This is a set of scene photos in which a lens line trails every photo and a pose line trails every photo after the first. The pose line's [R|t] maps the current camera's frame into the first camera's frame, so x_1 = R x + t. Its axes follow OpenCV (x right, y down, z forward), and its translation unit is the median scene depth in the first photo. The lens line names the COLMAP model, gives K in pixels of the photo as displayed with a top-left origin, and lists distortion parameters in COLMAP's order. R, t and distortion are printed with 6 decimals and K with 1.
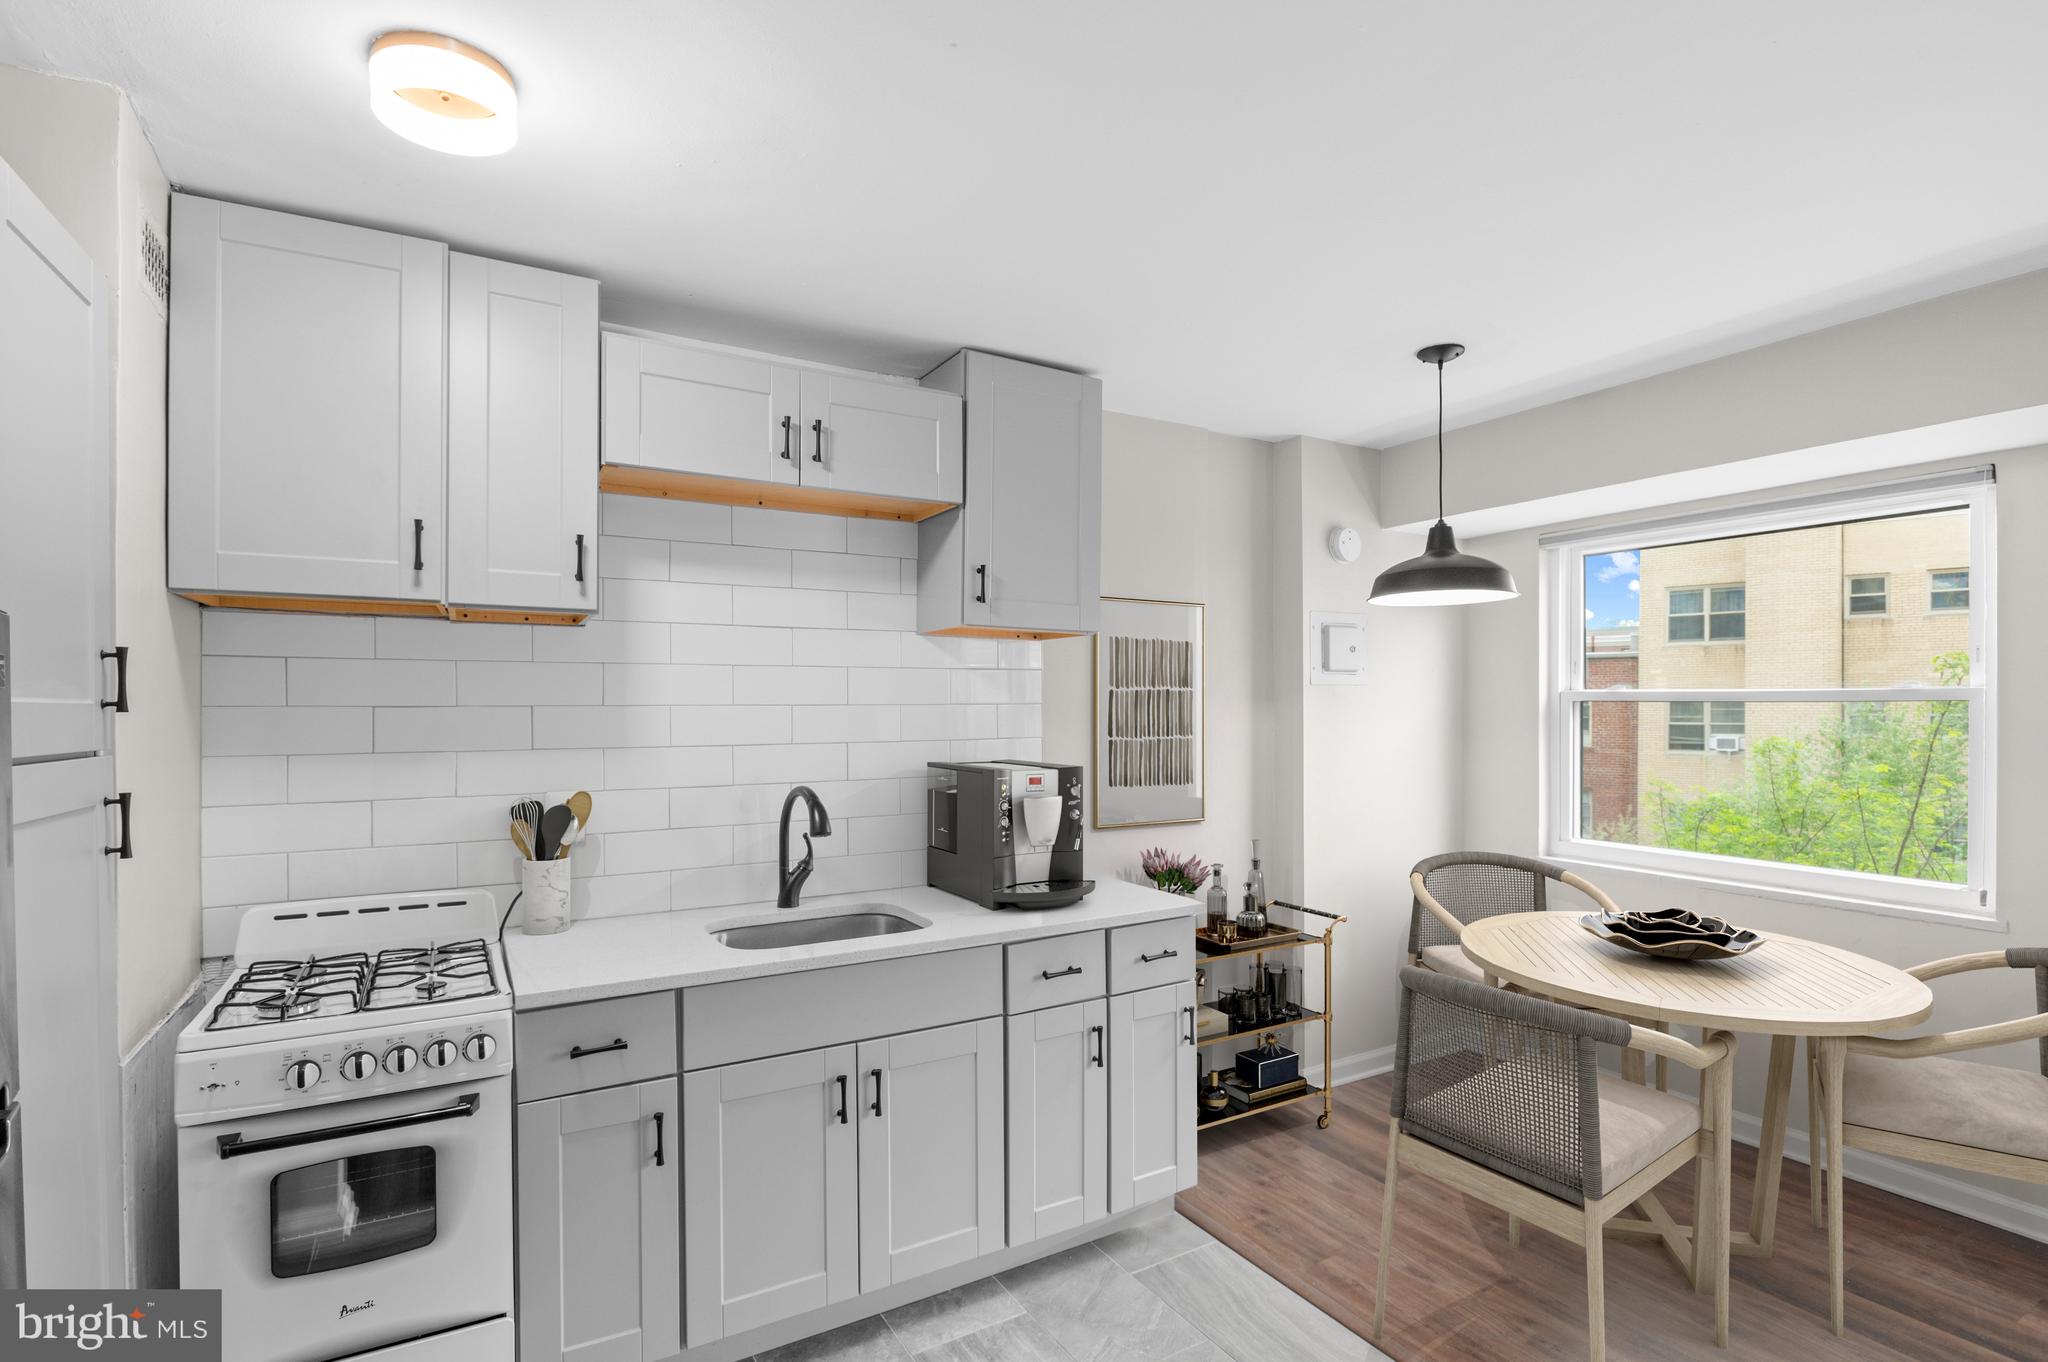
lens RADIAL K [[970.1, 0, 1020.6], [0, 970.1, 689.5], [0, 0, 1]] dist [-0.017063, 0.000258]
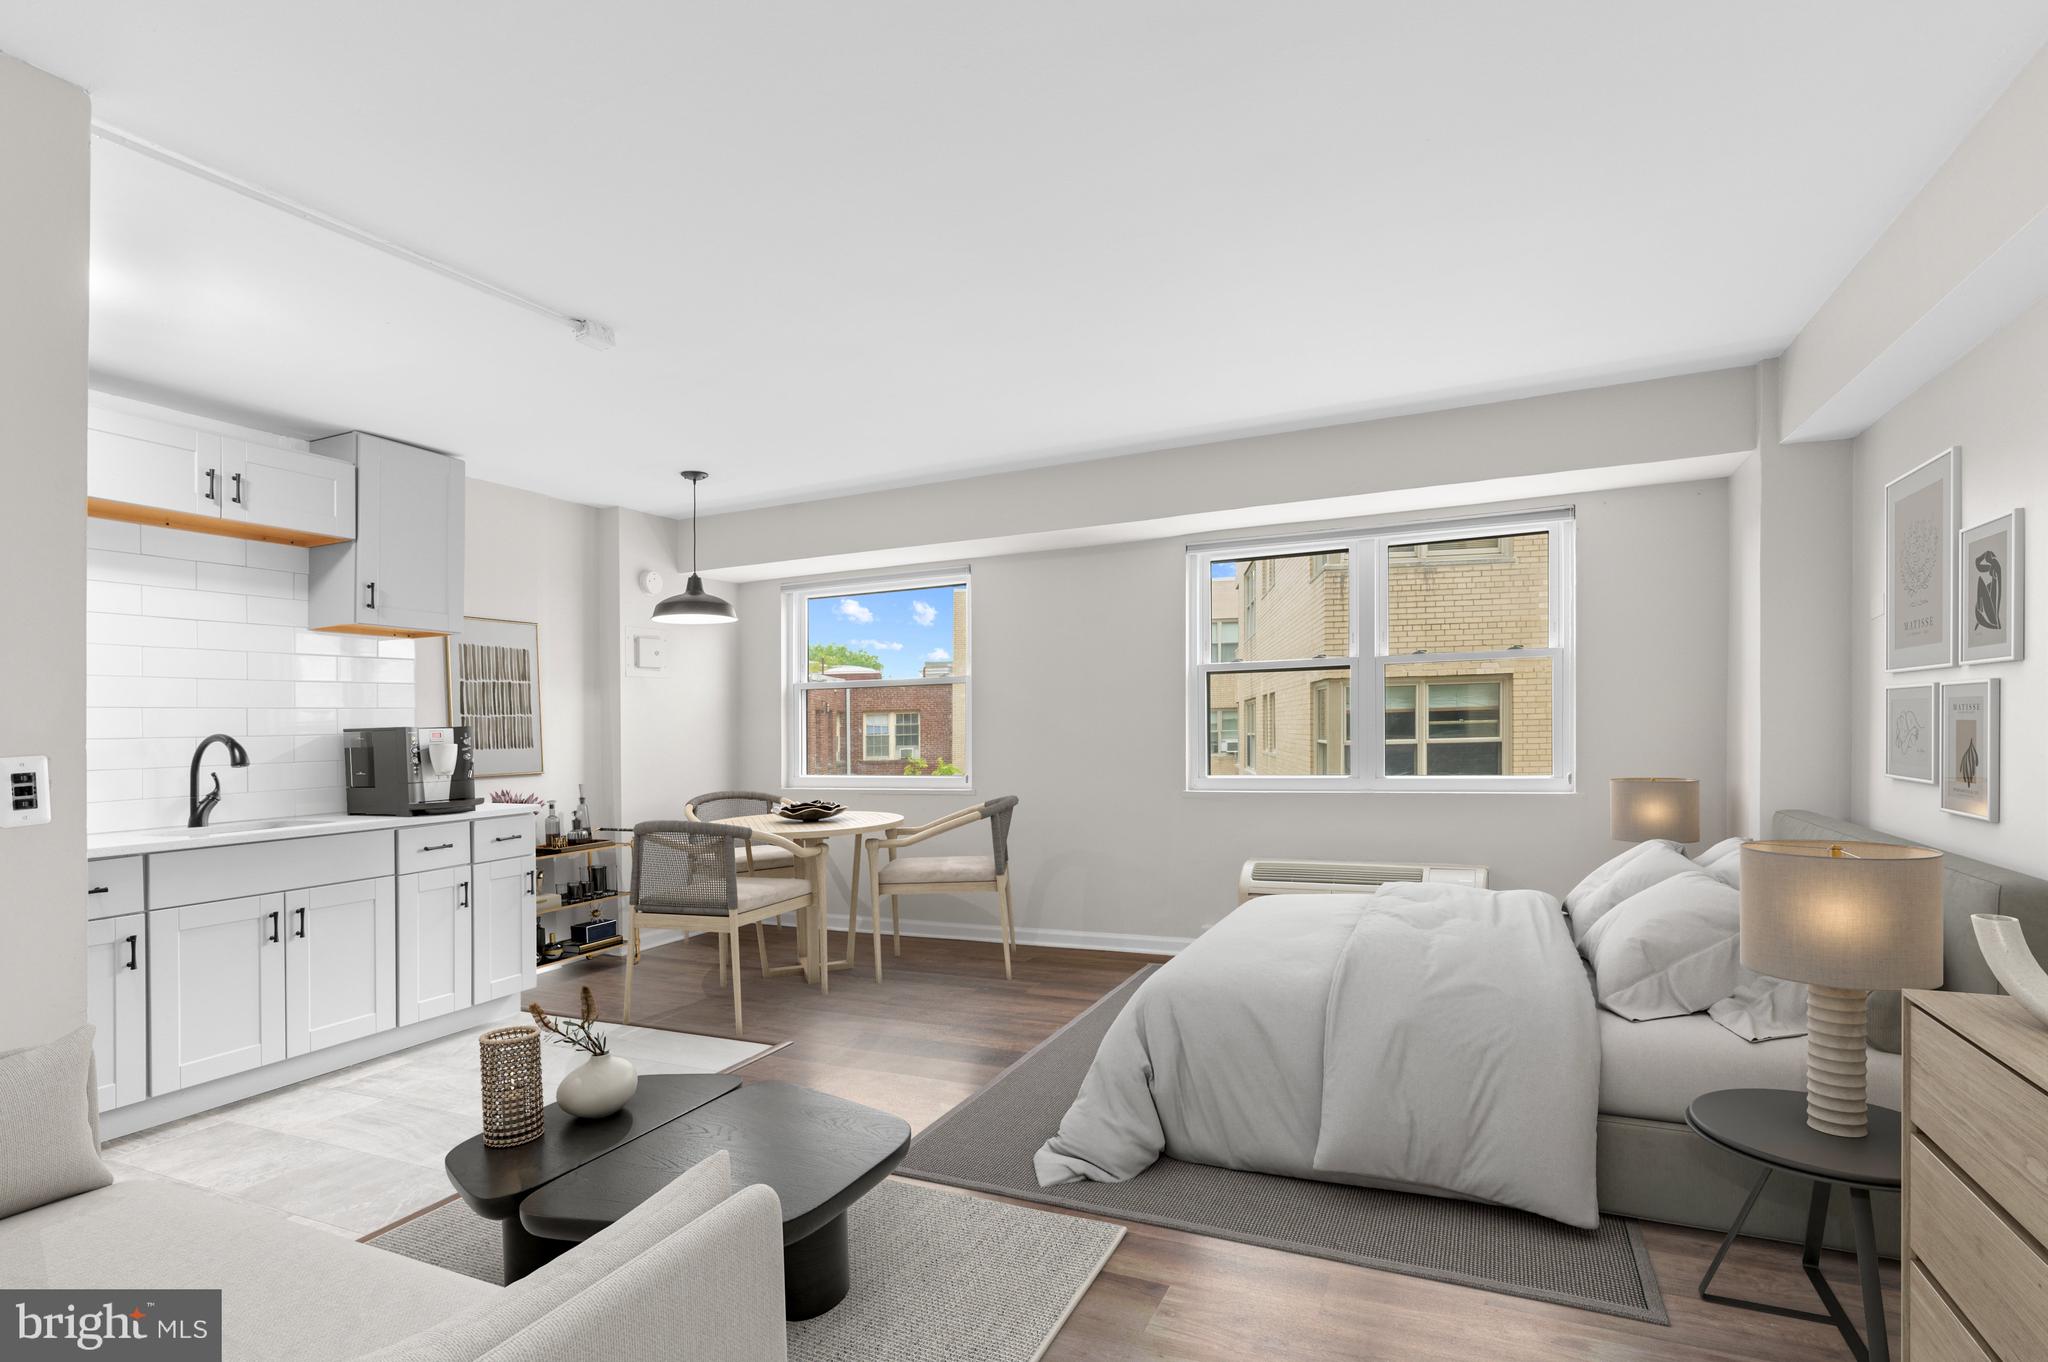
lens RADIAL K [[1002.9, 0, 1034.7], [0, 1002.9, 693.1], [0, 0, 1]] dist [0.001486, 0.001177]
pose [[0.816024, 0.001451, 0.578017, -0.095241], [0.015388, 0.999588, -0.024232, 0.086487], [-0.577813, 0.028669, 0.815665, -0.773186]]
